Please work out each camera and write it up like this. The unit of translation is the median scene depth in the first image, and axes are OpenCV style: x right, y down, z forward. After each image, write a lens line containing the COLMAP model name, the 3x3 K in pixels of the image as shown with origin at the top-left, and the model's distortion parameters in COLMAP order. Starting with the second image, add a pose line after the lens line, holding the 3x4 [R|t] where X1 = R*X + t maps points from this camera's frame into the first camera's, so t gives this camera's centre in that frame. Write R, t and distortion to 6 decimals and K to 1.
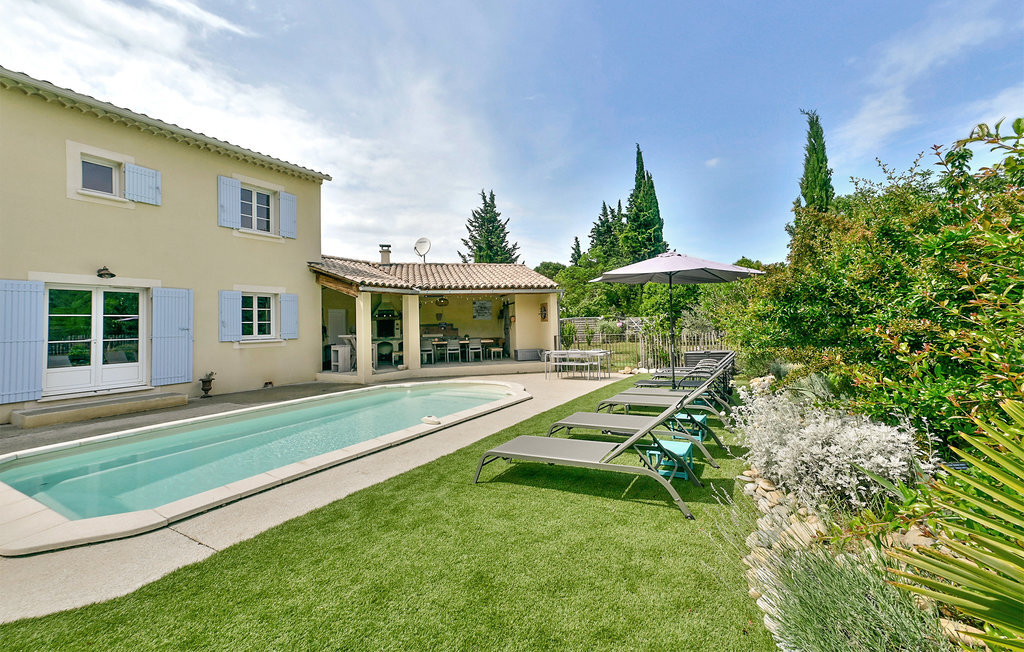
lens RADIAL K [[423.6, 0, 520.2], [0, 423.6, 308.4], [0, 0, 1]] dist [-0.014372, 0.000159]
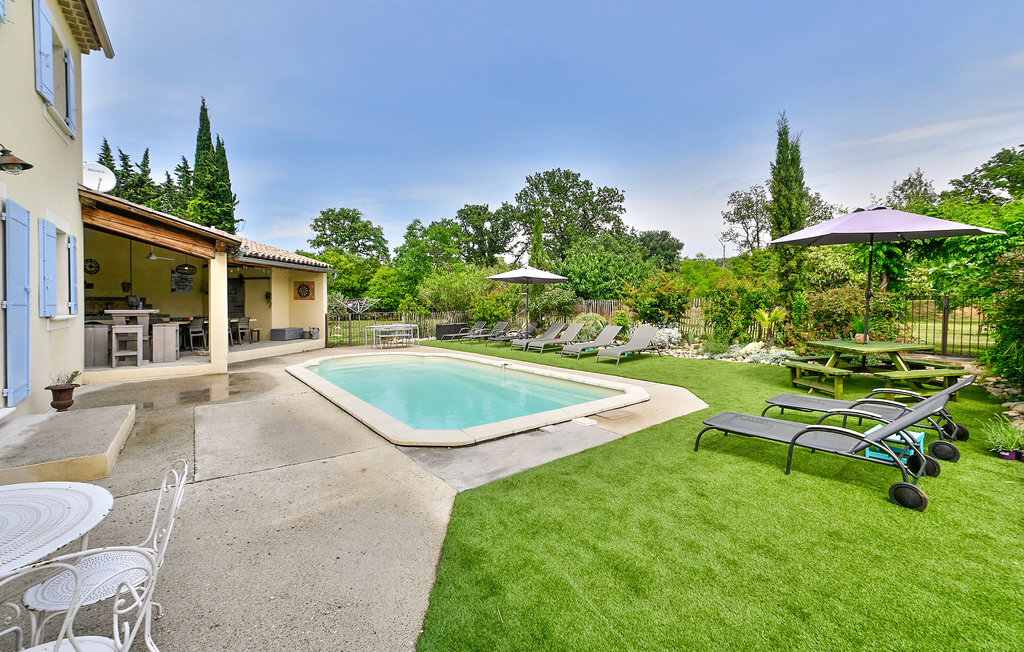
lens RADIAL K [[423.6, 0, 520.2], [0, 423.6, 308.4], [0, 0, 1]] dist [-0.014372, 0.000159]
pose [[0.346032, 0.021784, 0.937970, -0.871127], [-0.047729, 0.998845, -0.005590, 0.040228], [-0.937008, -0.042834, 0.346672, 0.232553]]
